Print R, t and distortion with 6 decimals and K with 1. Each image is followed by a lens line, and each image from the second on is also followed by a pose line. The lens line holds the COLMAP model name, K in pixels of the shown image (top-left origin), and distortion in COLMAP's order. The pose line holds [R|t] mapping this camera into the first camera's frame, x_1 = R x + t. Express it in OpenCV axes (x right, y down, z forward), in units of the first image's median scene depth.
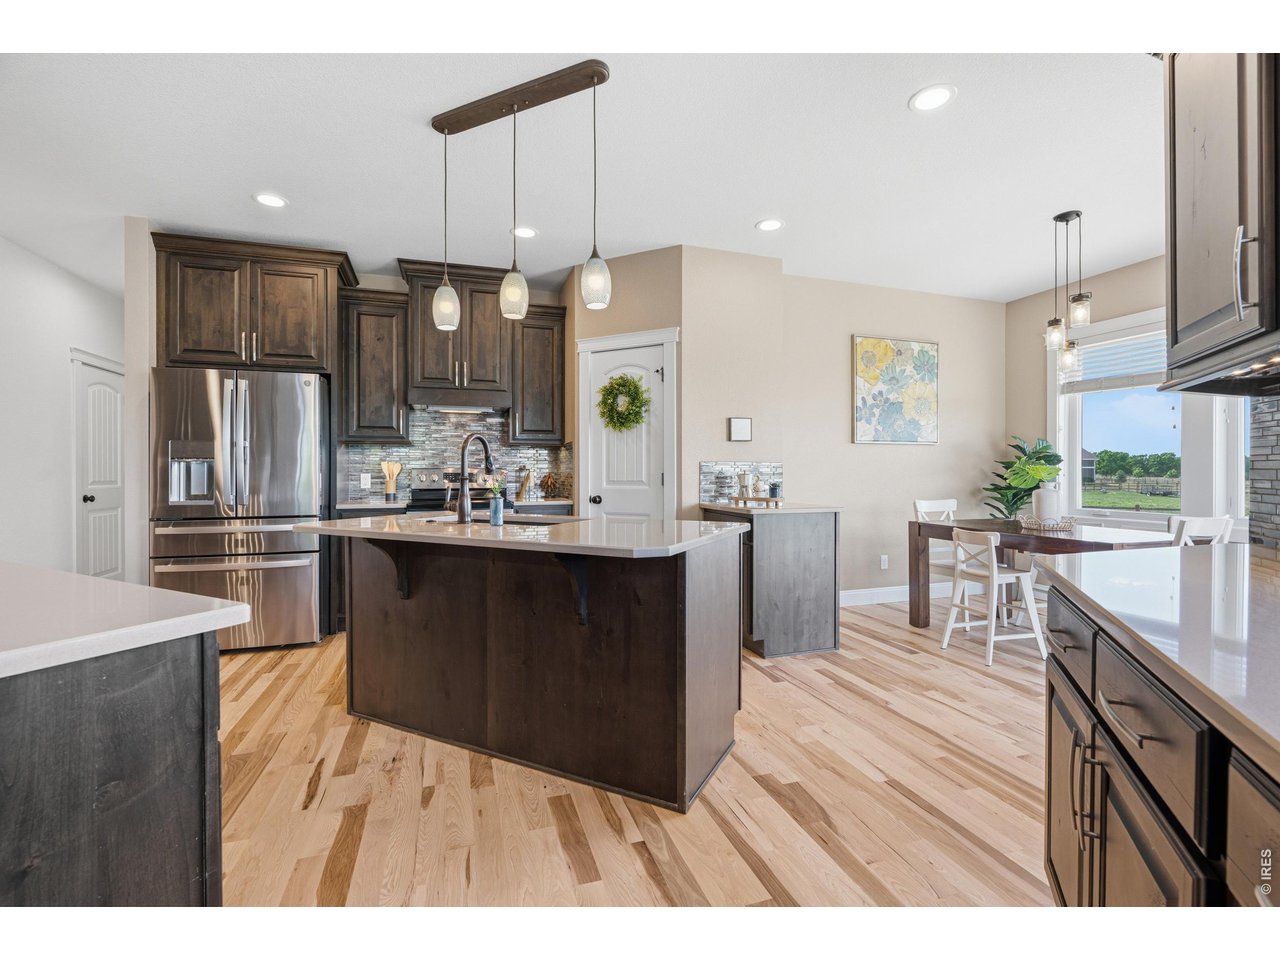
lens RADIAL K [[576.9, 0, 640.5], [0, 576.9, 470.2], [0, 0, 1]] dist [-0.000732, 0.000574]
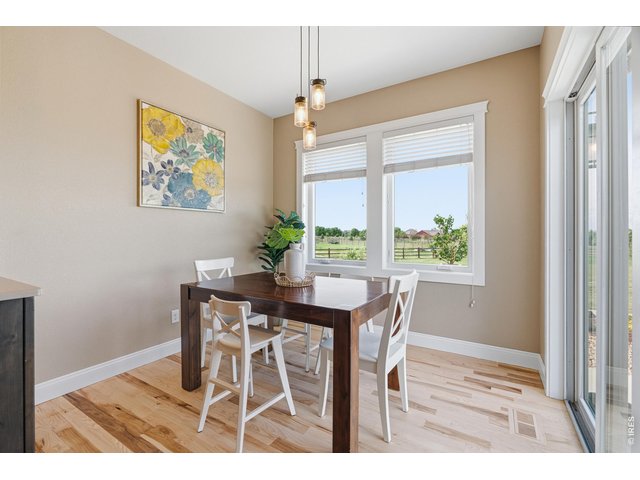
lens RADIAL K [[288.4, 0, 319.2], [0, 288.4, 235.1], [0, 0, 1]] dist [-0.000732, 0.000574]
pose [[0.774678, -0.001797, 0.632353, 0.292644], [-0.000613, 0.999993, 0.003593, 0.001490], [-0.632356, -0.003171, 0.774672, 0.404944]]
